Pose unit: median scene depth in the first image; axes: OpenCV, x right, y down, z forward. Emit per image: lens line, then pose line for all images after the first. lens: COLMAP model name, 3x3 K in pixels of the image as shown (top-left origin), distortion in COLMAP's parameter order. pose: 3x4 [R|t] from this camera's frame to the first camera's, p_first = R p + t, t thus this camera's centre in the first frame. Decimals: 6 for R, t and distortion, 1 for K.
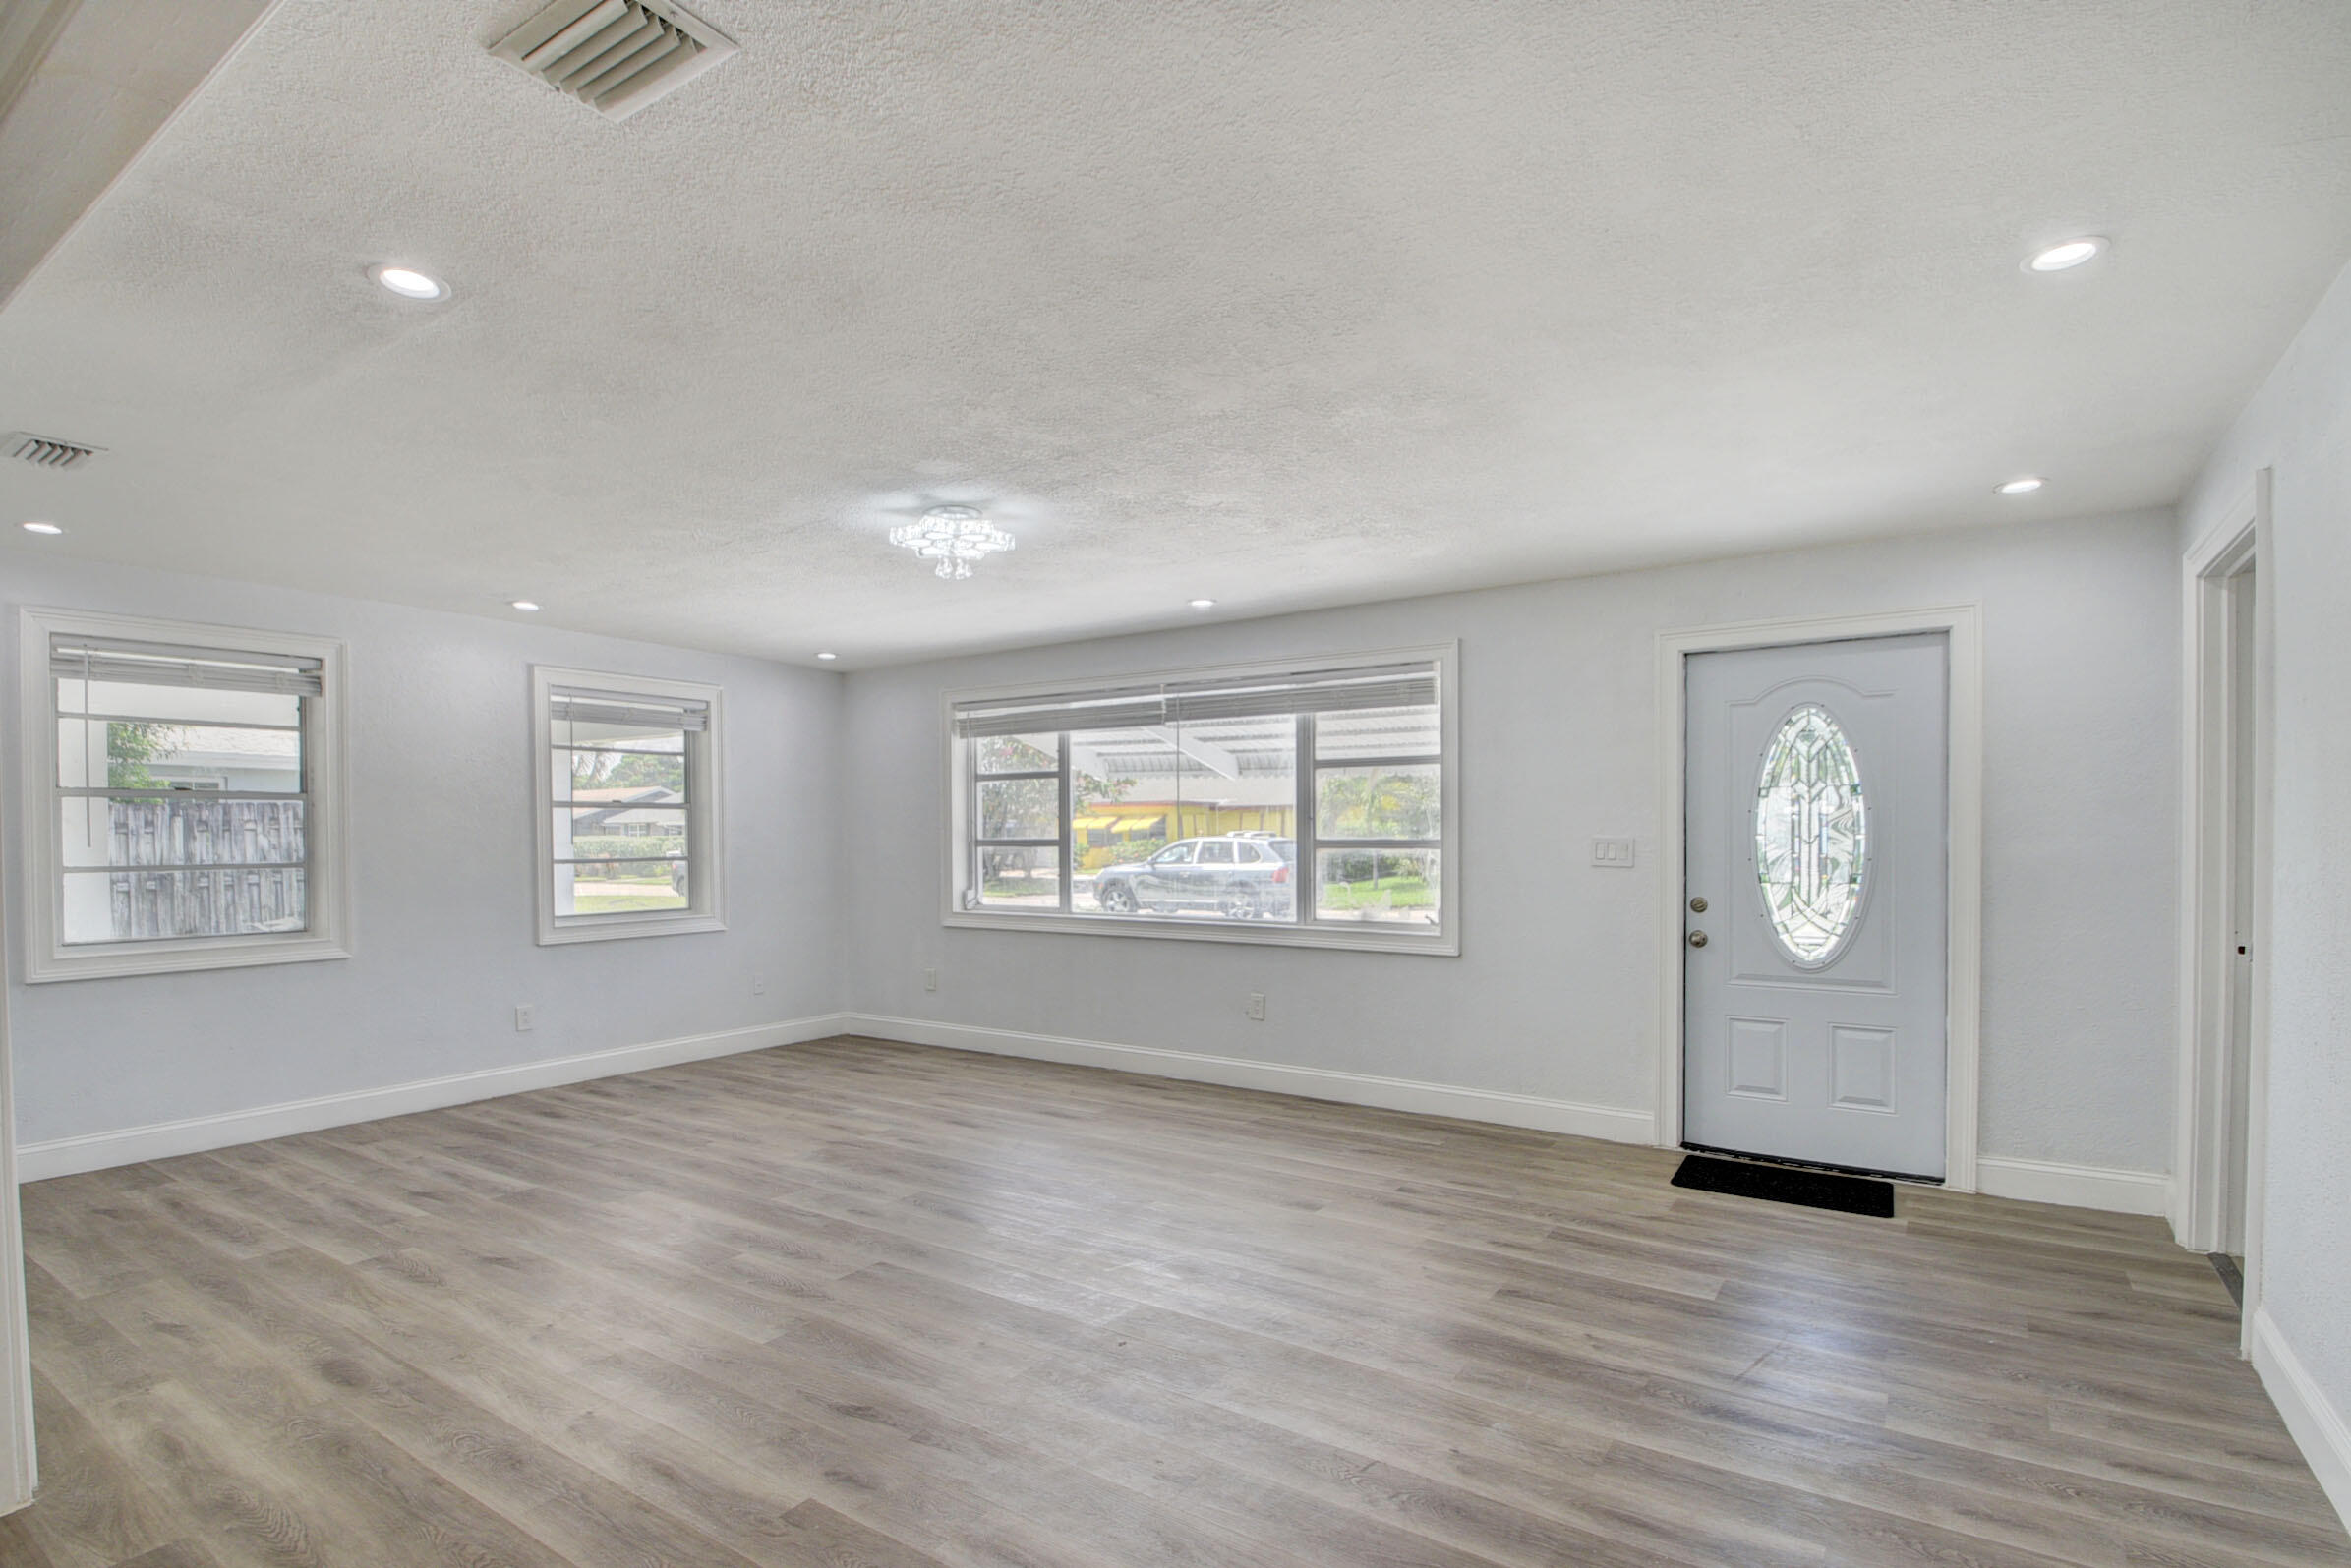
lens RADIAL K [[1141.8, 0, 1164.2], [0, 1141.8, 838.9], [0, 0, 1]] dist [-0.000644, -0.012326]
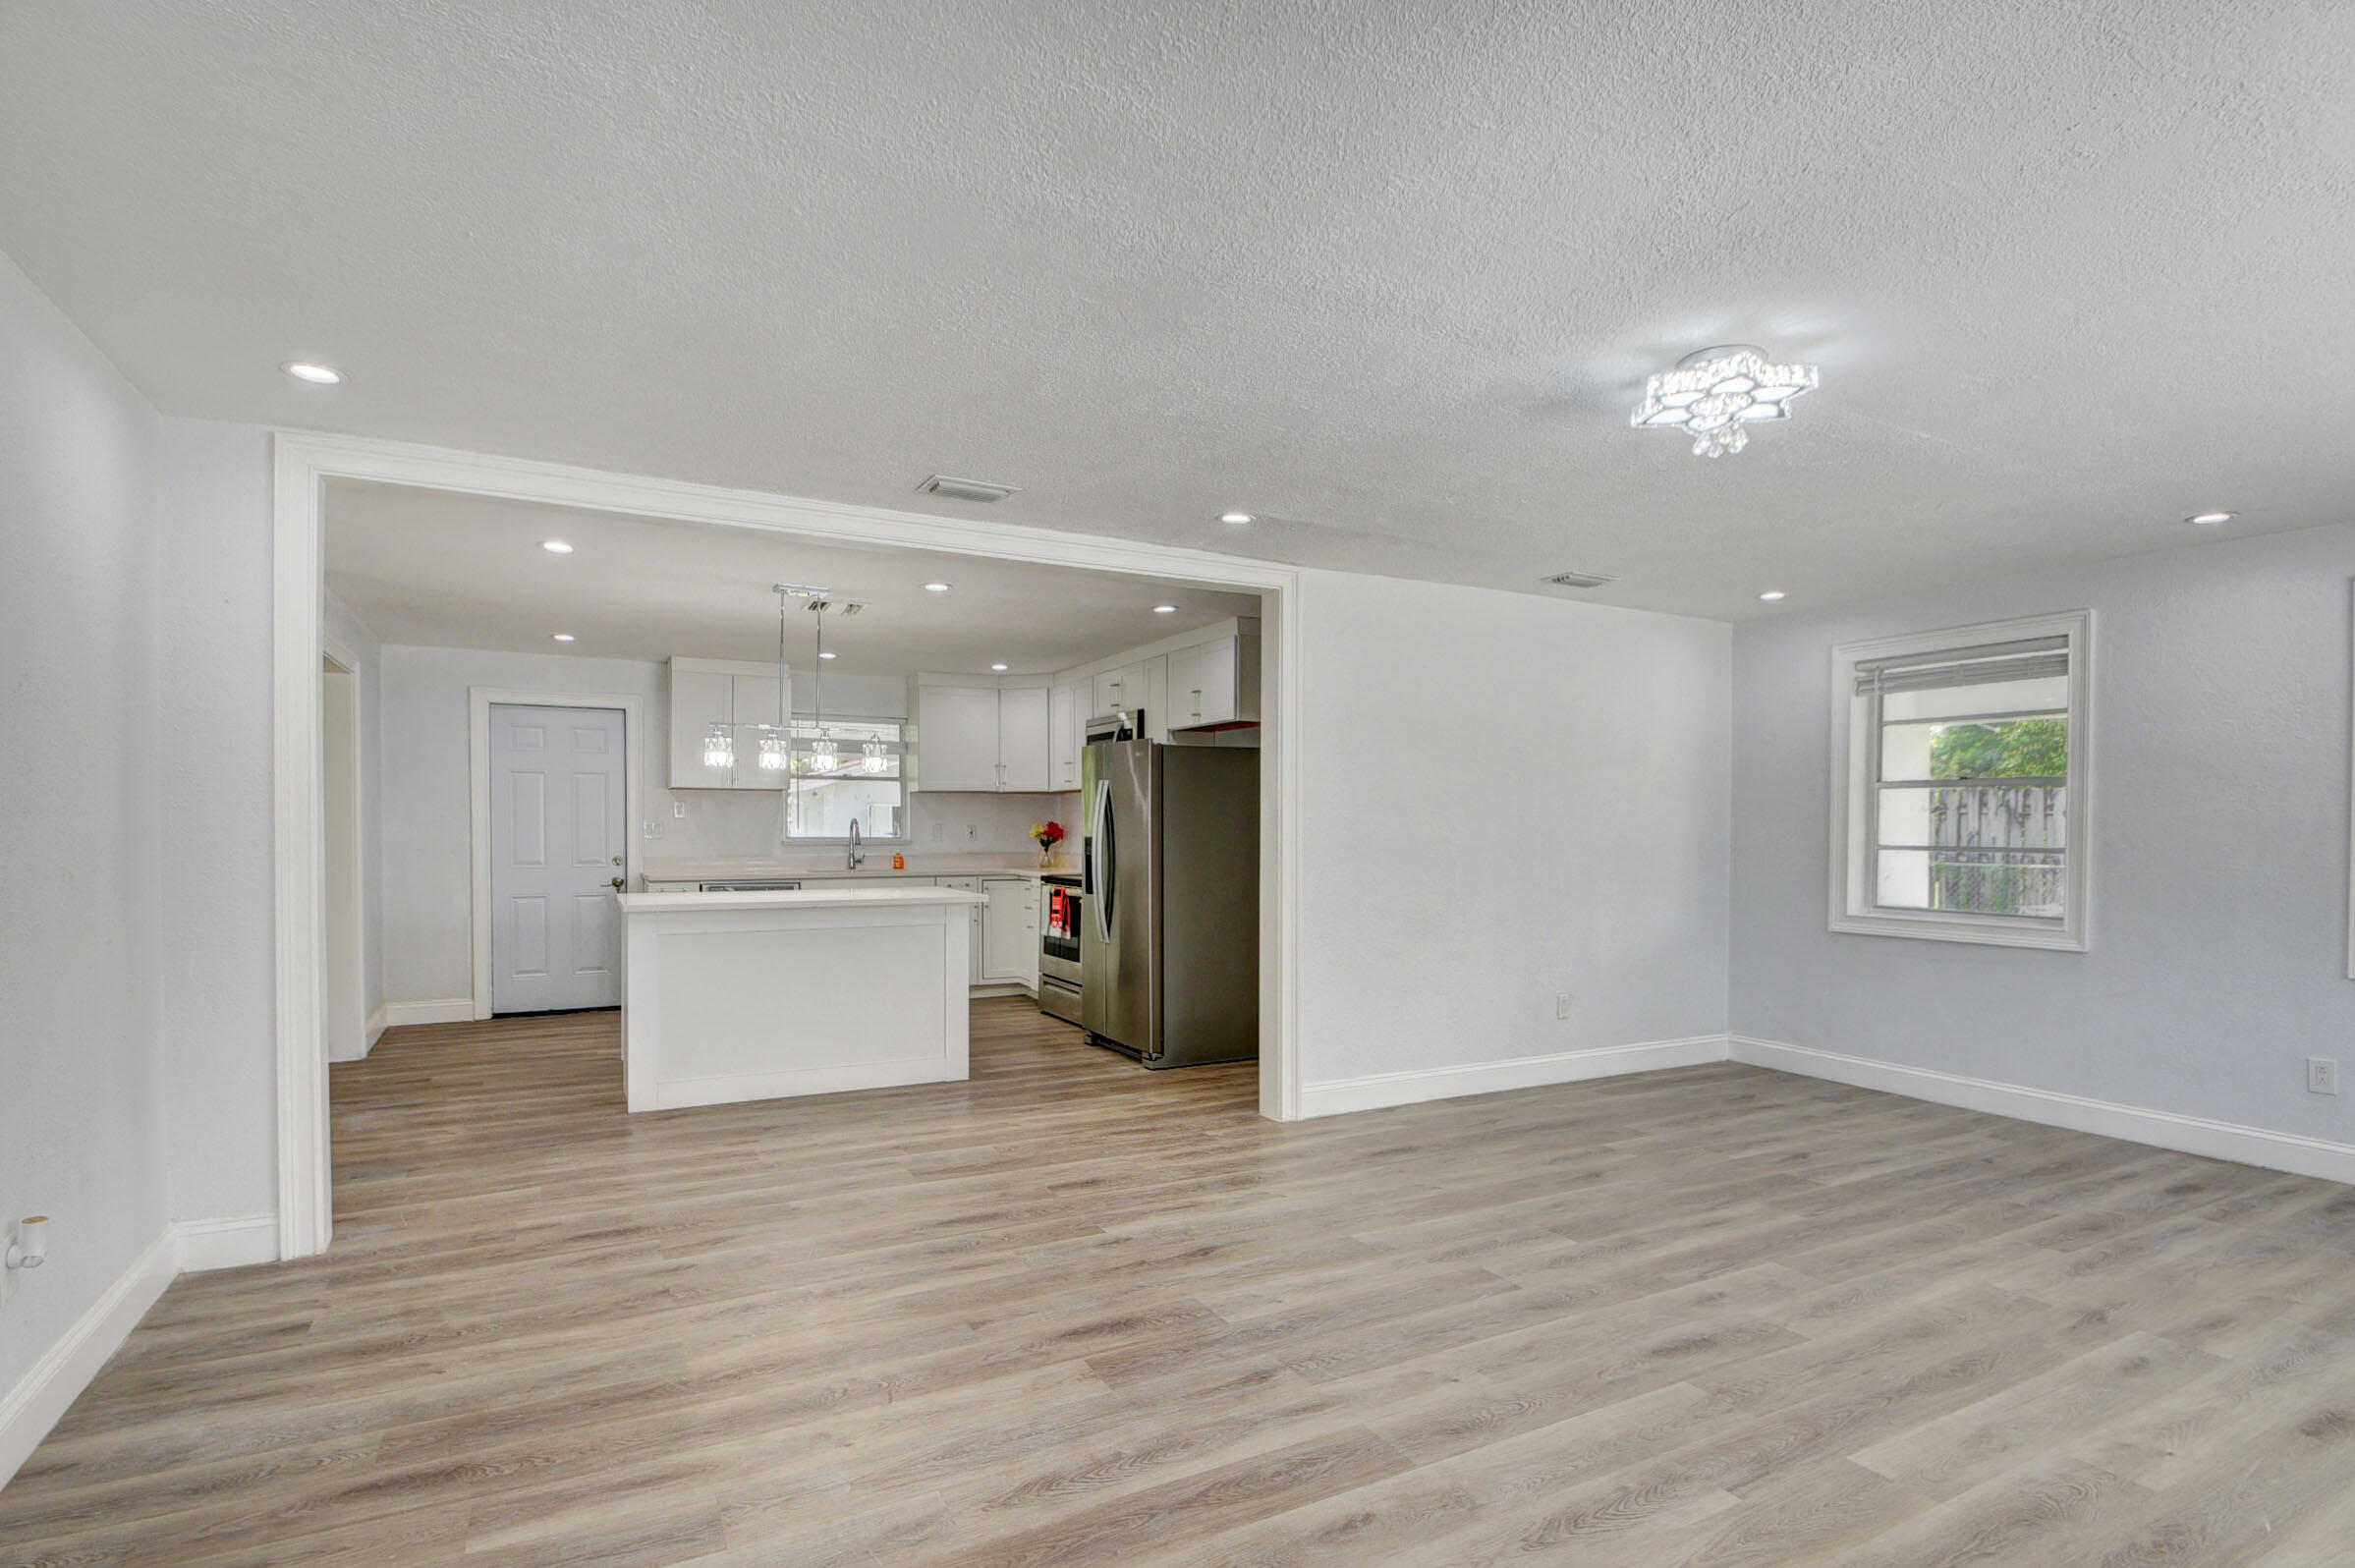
lens RADIAL K [[1143.9, 0, 1166.2], [0, 1143.9, 839.0], [0, 0, 1]] dist [-0.000644, -0.012326]
pose [[-0.467908, 0.013561, -0.883673, 0.509286], [-0.004821, 0.999828, 0.017896, -0.000541], [0.883764, 0.012634, -0.467762, 0.874192]]
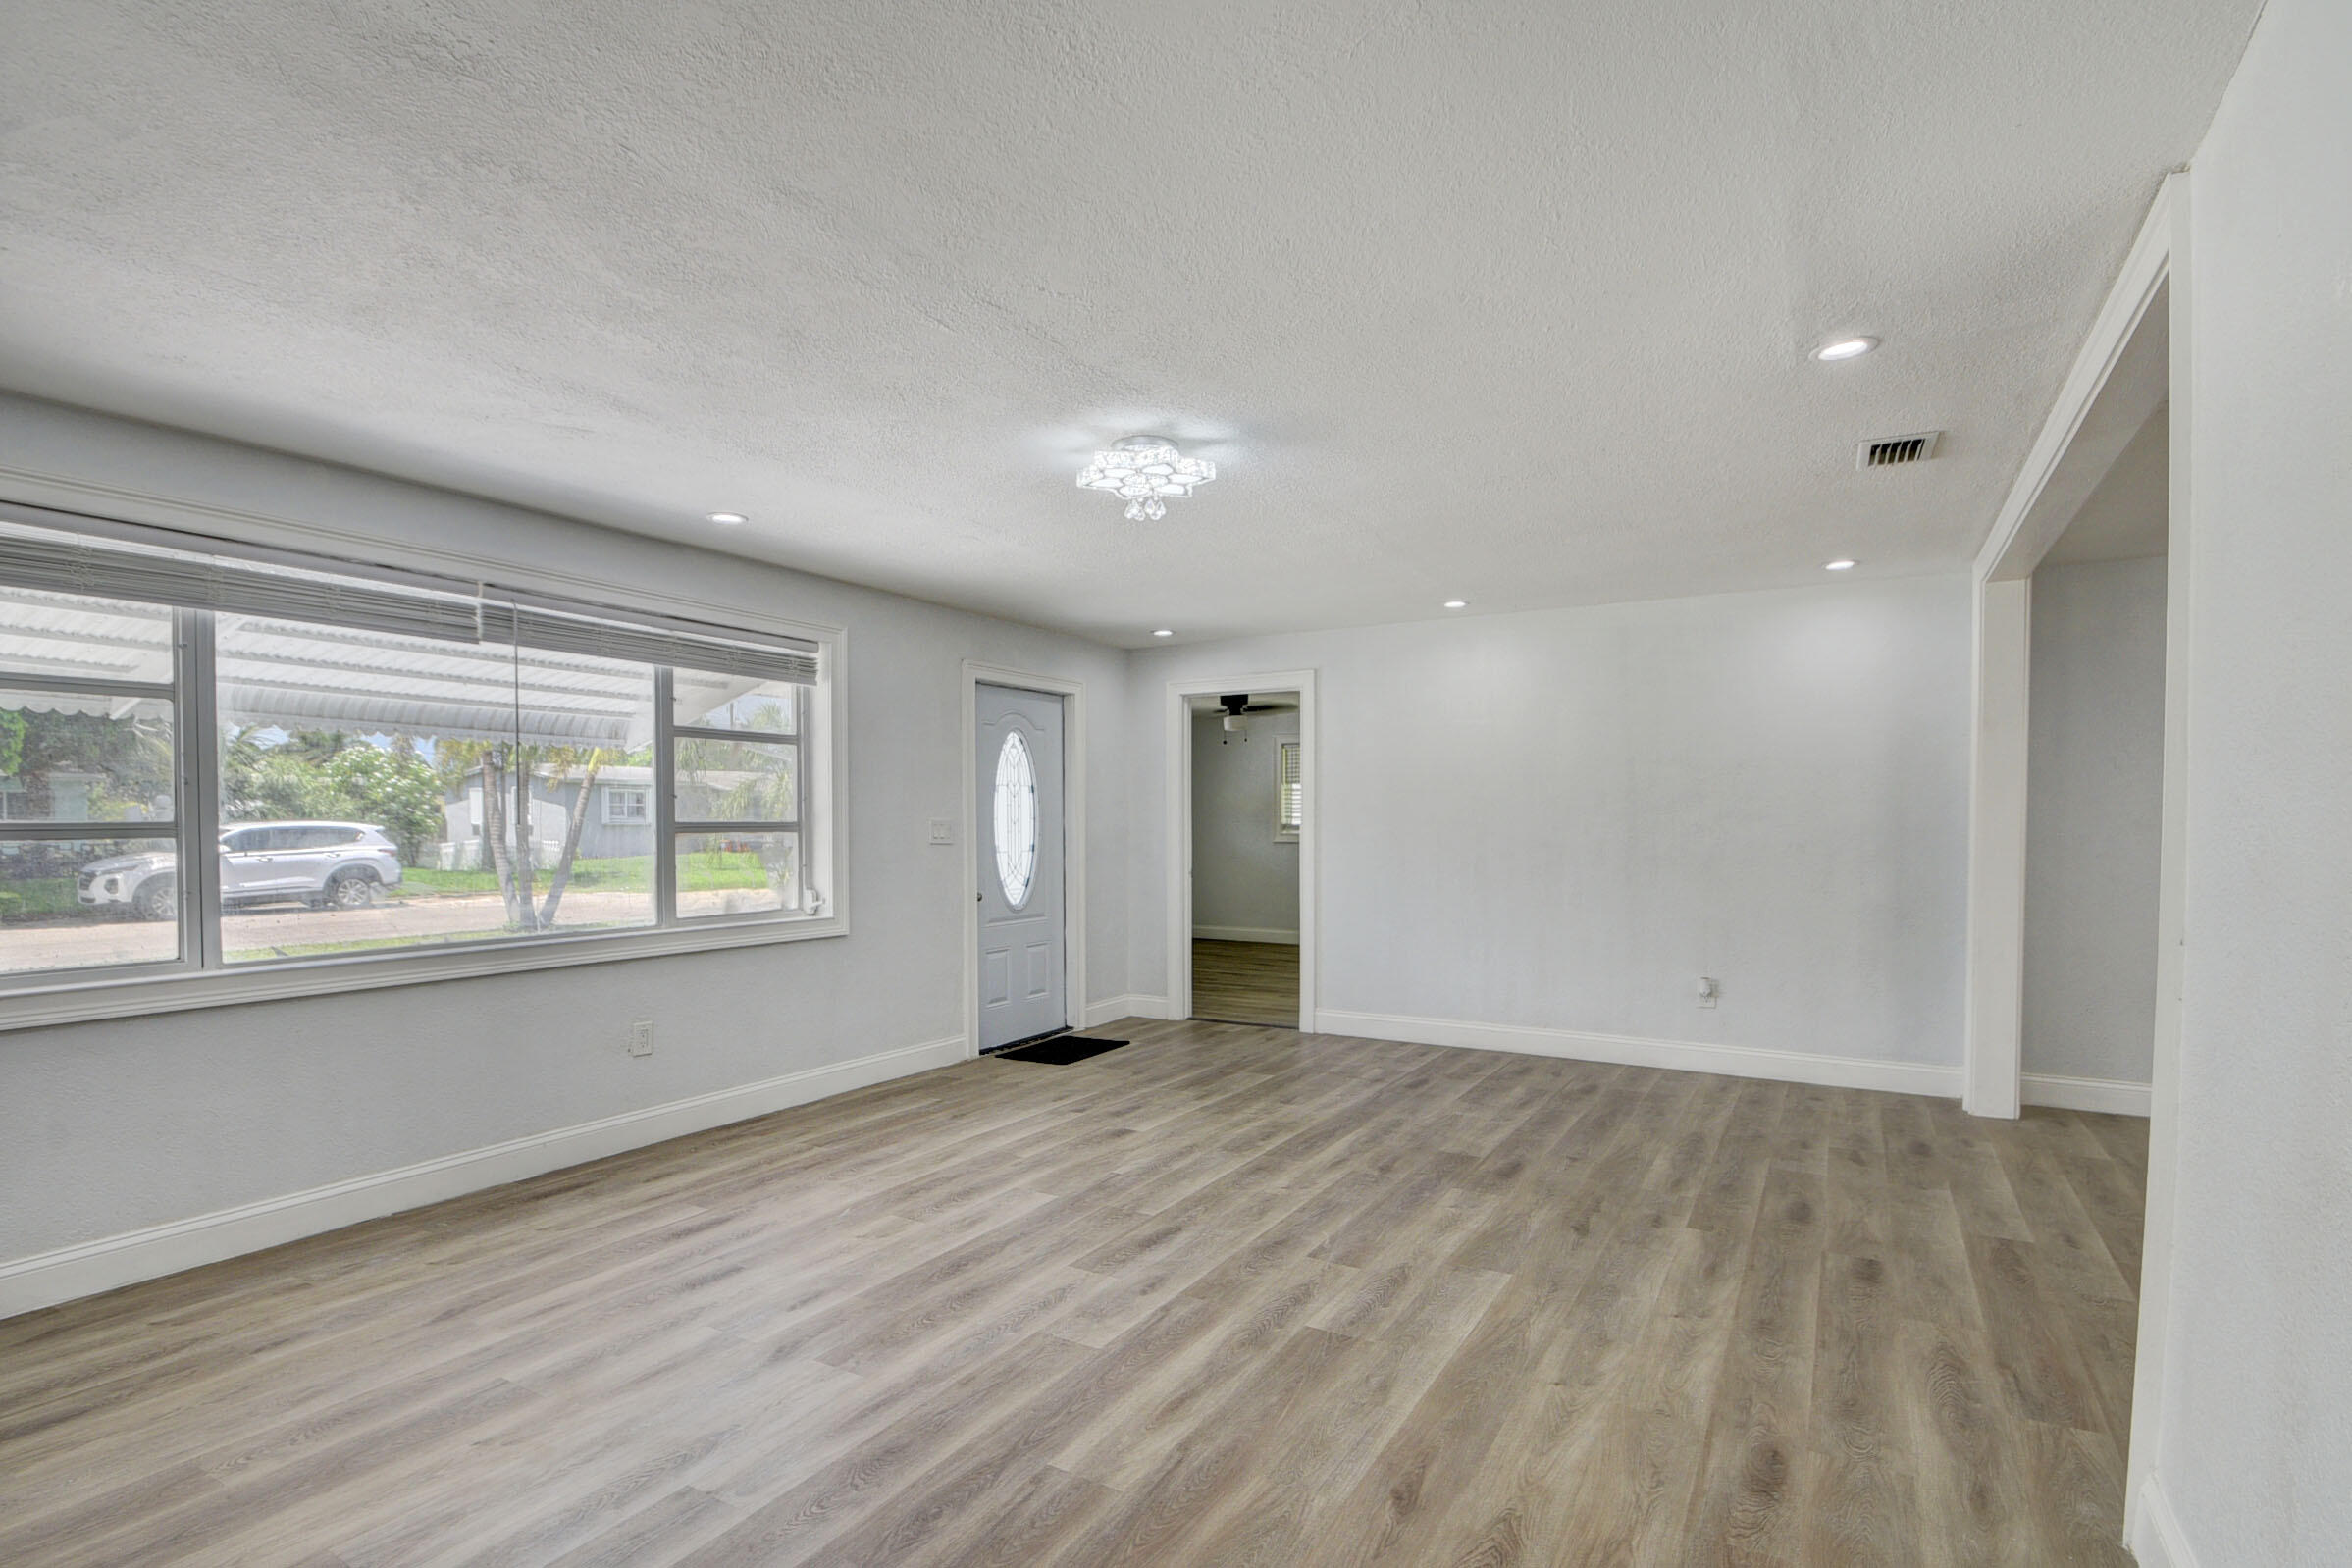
lens RADIAL K [[1142.4, 0, 1164.7], [0, 1142.4, 839.0], [0, 0, 1]] dist [-0.000644, -0.012326]
pose [[-0.059025, -0.011982, 0.998185, -0.896291], [0.003742, 0.999918, 0.012224, 0.004886], [-0.998250, 0.004457, -0.058975, 0.878054]]
